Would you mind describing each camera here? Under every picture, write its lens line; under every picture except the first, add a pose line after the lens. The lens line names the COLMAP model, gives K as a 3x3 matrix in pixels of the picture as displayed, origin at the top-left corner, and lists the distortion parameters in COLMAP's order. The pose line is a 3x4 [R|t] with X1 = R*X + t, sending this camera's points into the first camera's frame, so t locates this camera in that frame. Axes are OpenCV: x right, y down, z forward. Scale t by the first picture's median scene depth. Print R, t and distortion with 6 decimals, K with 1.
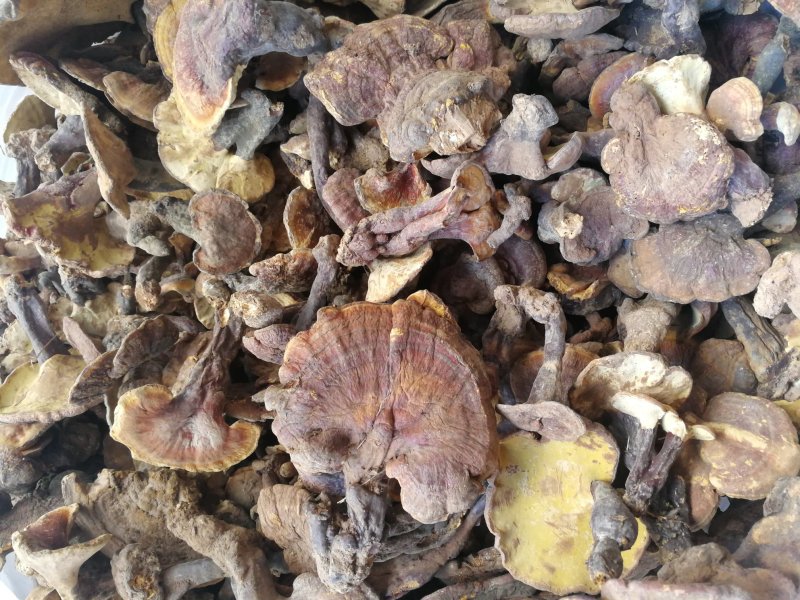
lens RADIAL K [[320.6, 0, 400.6], [0, 320.6, 318.4], [0, 0, 1]] dist [0.002352, -0.000806]
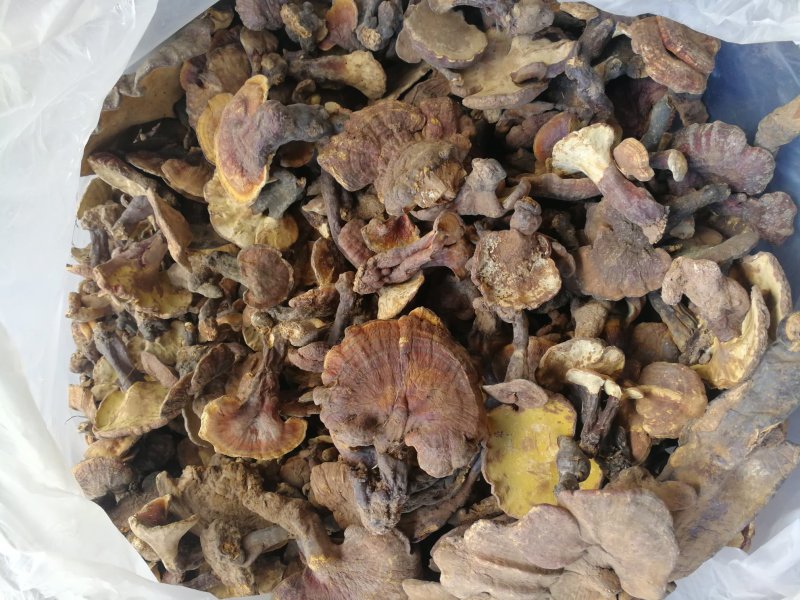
lens RADIAL K [[320.6, 0, 400.6], [0, 320.6, 318.4], [0, 0, 1]] dist [0.002352, -0.000806]
pose [[0.995770, -0.091845, -0.002511, -0.011947], [0.091772, 0.995559, -0.020977, -0.019094], [0.004427, 0.020658, 0.999777, -0.333693]]
